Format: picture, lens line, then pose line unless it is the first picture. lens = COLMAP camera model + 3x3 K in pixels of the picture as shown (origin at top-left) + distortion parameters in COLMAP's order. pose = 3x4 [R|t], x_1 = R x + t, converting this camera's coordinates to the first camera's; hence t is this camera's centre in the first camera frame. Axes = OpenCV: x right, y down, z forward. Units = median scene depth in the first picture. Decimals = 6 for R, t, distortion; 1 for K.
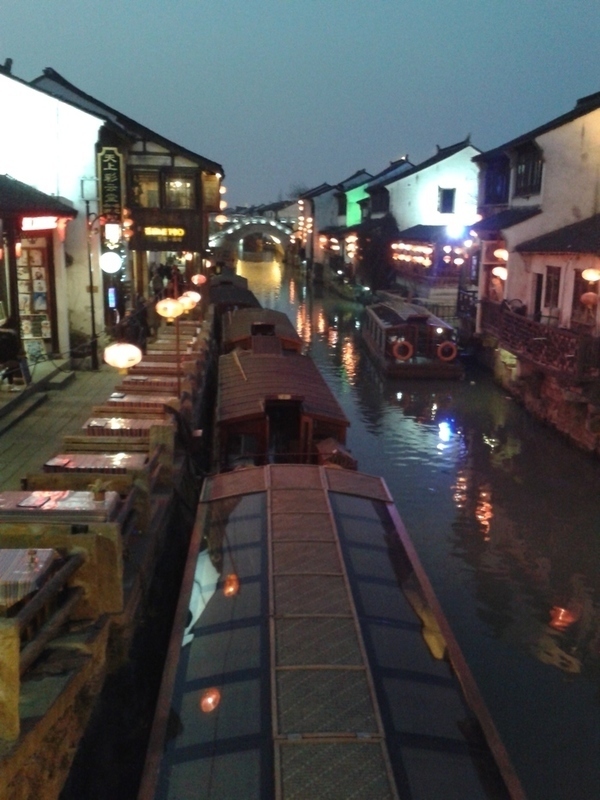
lens RADIAL K [[815.6, 0, 300.0], [0, 815.6, 400.0], [0, 0, 1]] dist [0.250252, -0.679850]
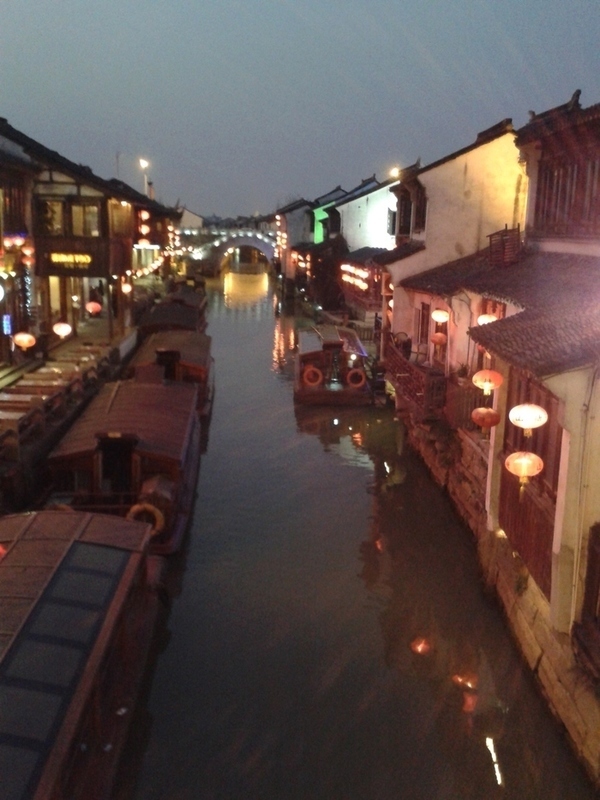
lens RADIAL K [[815.6, 0, 300.0], [0, 815.6, 400.0], [0, 0, 1]] dist [0.250252, -0.679850]
pose [[0.999694, 0.013672, -0.020625, 0.098371], [-0.013827, 0.999877, -0.007379, -0.018104], [0.020522, 0.007662, 0.999760, -0.009663]]
